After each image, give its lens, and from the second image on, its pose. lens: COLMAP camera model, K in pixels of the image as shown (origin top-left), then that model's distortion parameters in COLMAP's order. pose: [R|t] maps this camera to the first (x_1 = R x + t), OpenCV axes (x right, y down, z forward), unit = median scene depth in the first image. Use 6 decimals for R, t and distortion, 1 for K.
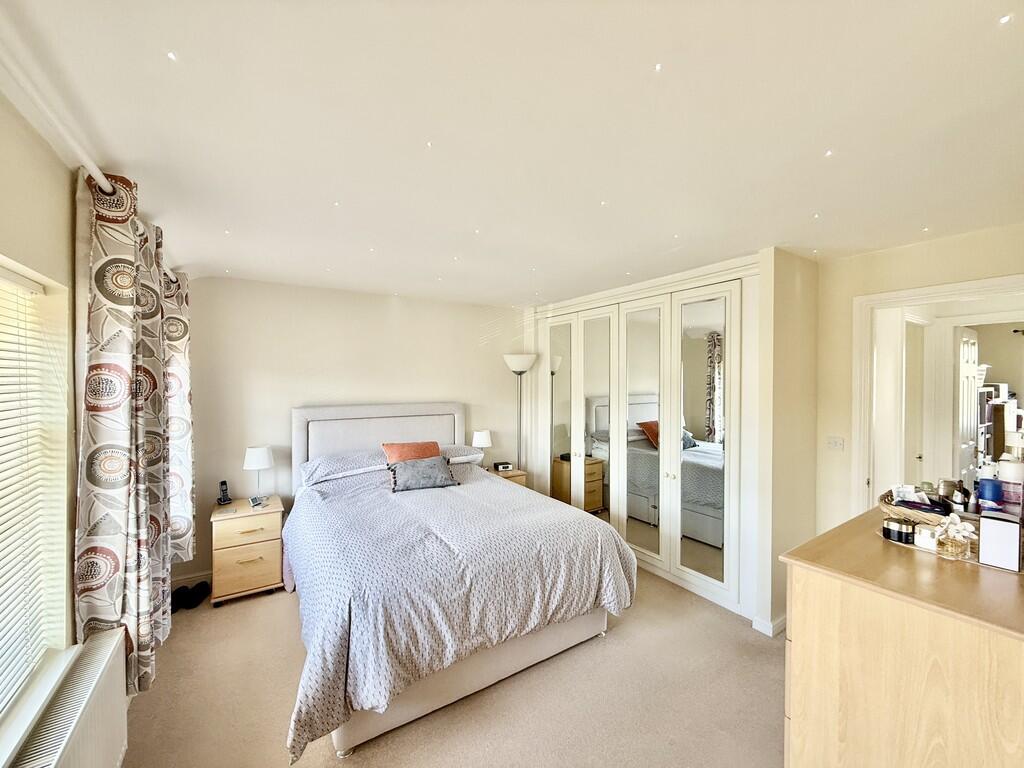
lens RADIAL K [[407.3, 0, 512.0], [0, 407.3, 384.0], [0, 0, 1]] dist [0.000802, 0.000109]
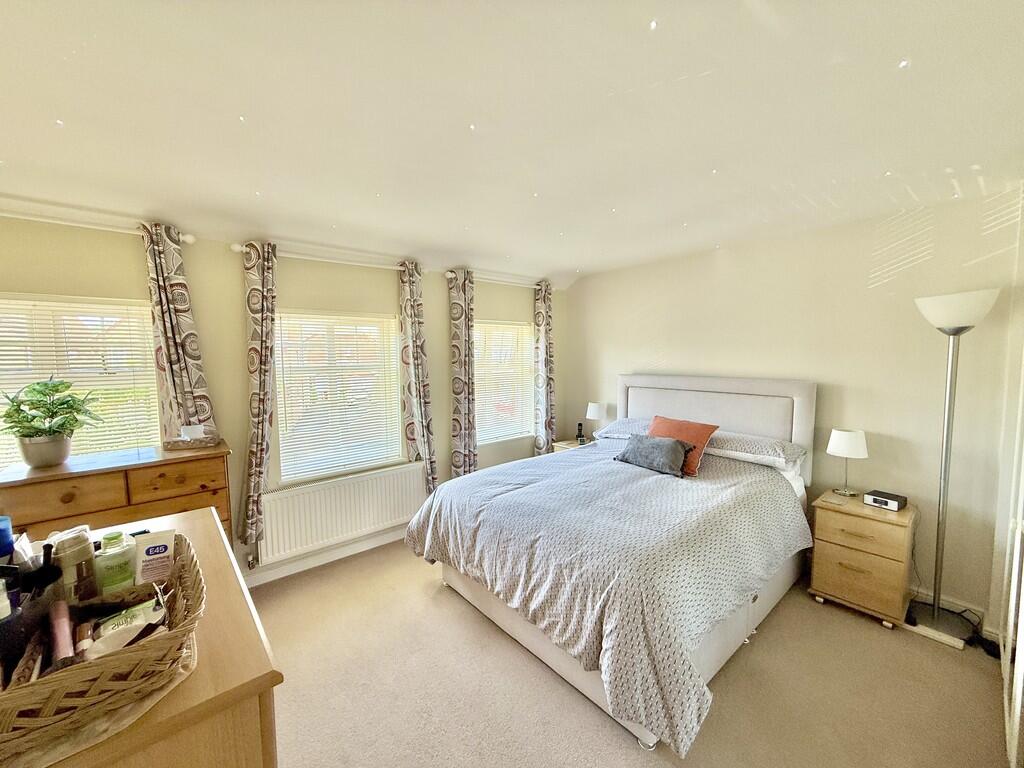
lens RADIAL K [[398.6, 0, 512.0], [0, 398.6, 384.0], [0, 0, 1]] dist [-0.021453, 0.000046]
pose [[0.136401, 0.067655, -0.988341, 0.677261], [-0.000165, 0.997667, 0.068271, 0.008442], [0.990654, -0.009149, 0.136094, 0.632903]]
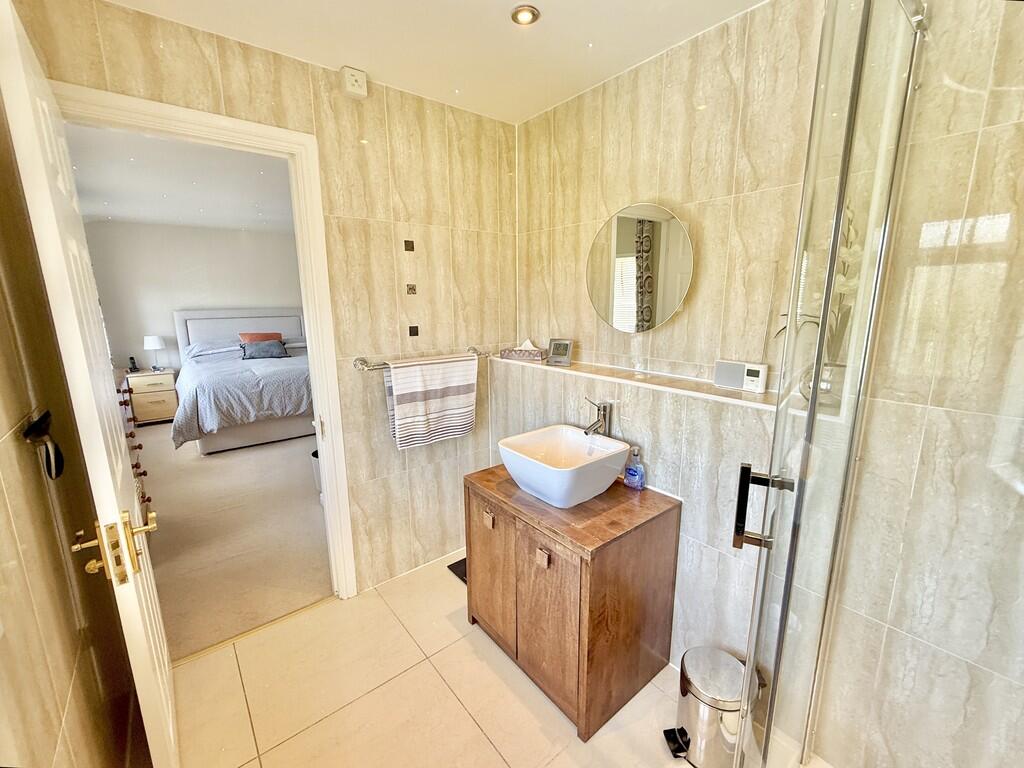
lens RADIAL K [[432.0, 0, 512.0], [0, 432.0, 384.0], [0, 0, 1]] dist [-0.000932, -0.000101]
pose [[0.994734, -0.029468, 0.098163, 0.645657], [0.010492, 0.982022, 0.188473, 0.045378], [-0.101952, -0.186450, 0.977160, -0.878395]]
